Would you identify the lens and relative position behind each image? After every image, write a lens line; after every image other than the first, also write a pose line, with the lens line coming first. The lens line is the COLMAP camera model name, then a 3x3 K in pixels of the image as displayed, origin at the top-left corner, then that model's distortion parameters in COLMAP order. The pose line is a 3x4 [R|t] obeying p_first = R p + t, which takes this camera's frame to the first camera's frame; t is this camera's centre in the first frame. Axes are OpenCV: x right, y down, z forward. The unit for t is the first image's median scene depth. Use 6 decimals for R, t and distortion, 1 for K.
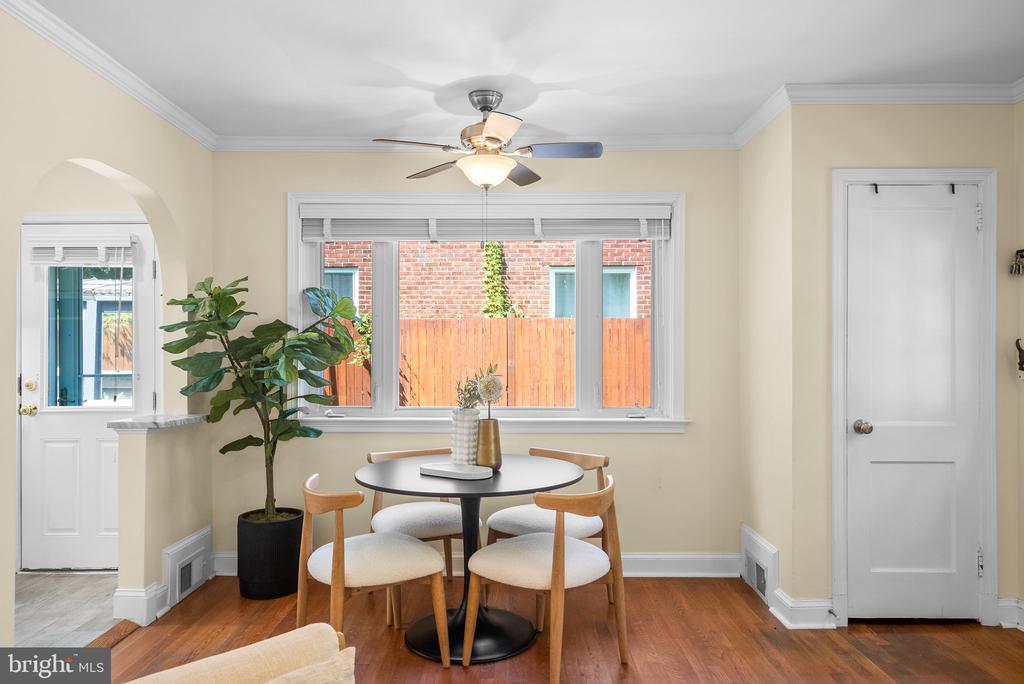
lens RADIAL K [[682.8, 0, 511.6], [0, 682.8, 351.6], [0, 0, 1]] dist [0.009273, 0.000806]
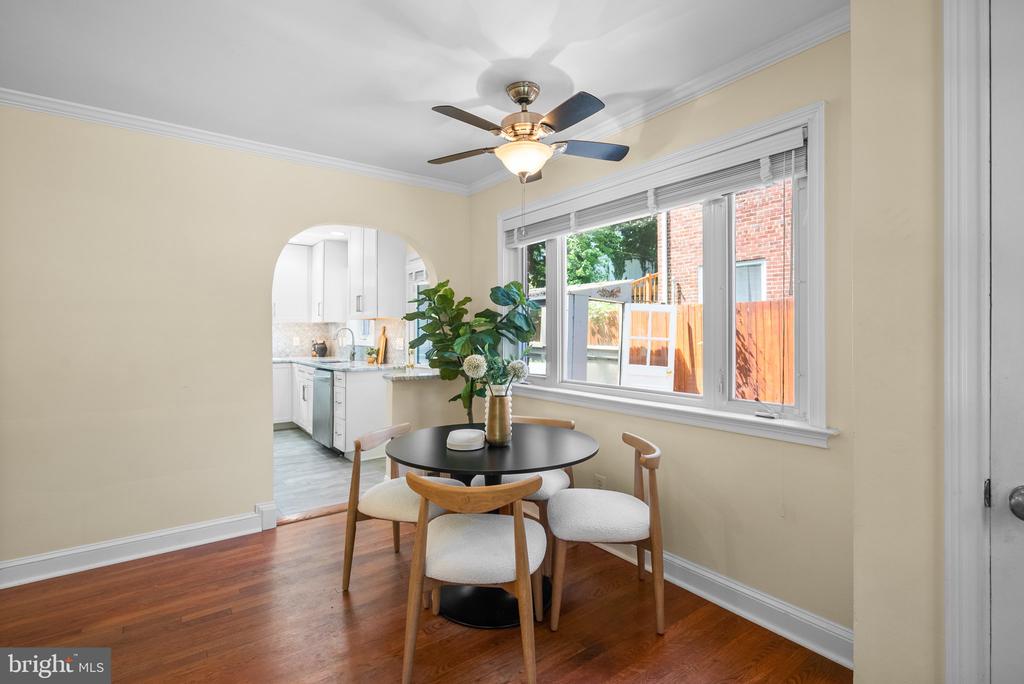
lens RADIAL K [[483.3, 0, 512.6], [0, 483.3, 328.6], [0, 0, 1]] dist [-0.001045, -0.000110]
pose [[0.598769, -0.004692, -0.800908, 0.467475], [0.000223, 0.999984, -0.005692, 0.000058], [0.800922, 0.003229, 0.598760, 0.463840]]
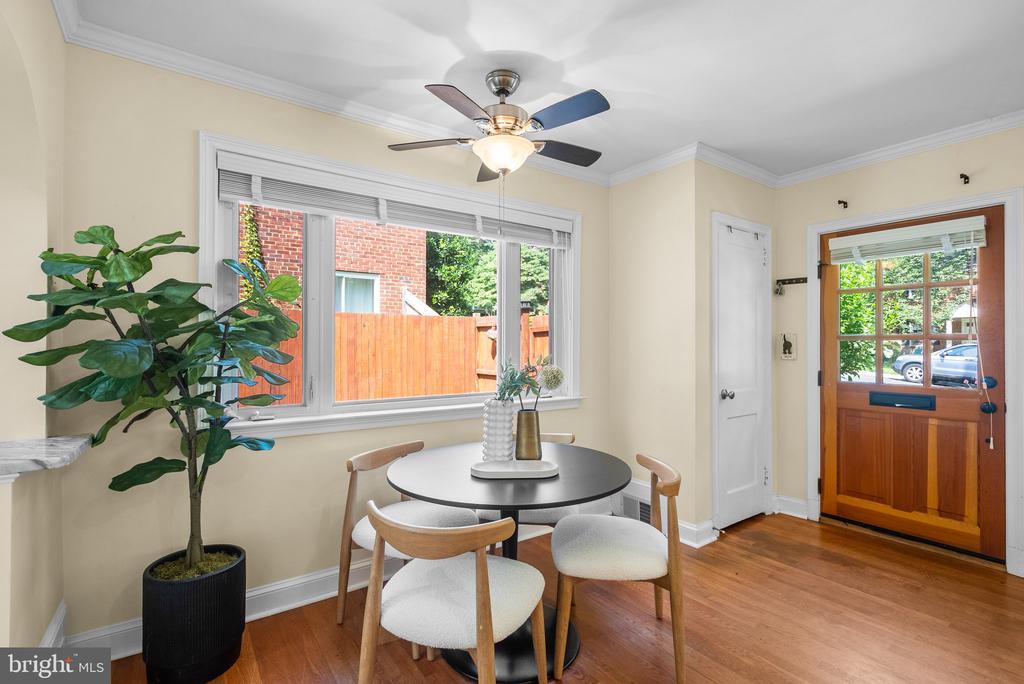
lens RADIAL K [[481.7, 0, 512.0], [0, 481.7, 342.0], [0, 0, 1]] dist [-0.003554, -0.000316]
pose [[0.812195, 0.002397, 0.583382, -0.366019], [-0.001262, 0.999996, -0.002352, 0.003265], [-0.583385, 0.001174, 0.812195, 0.371696]]
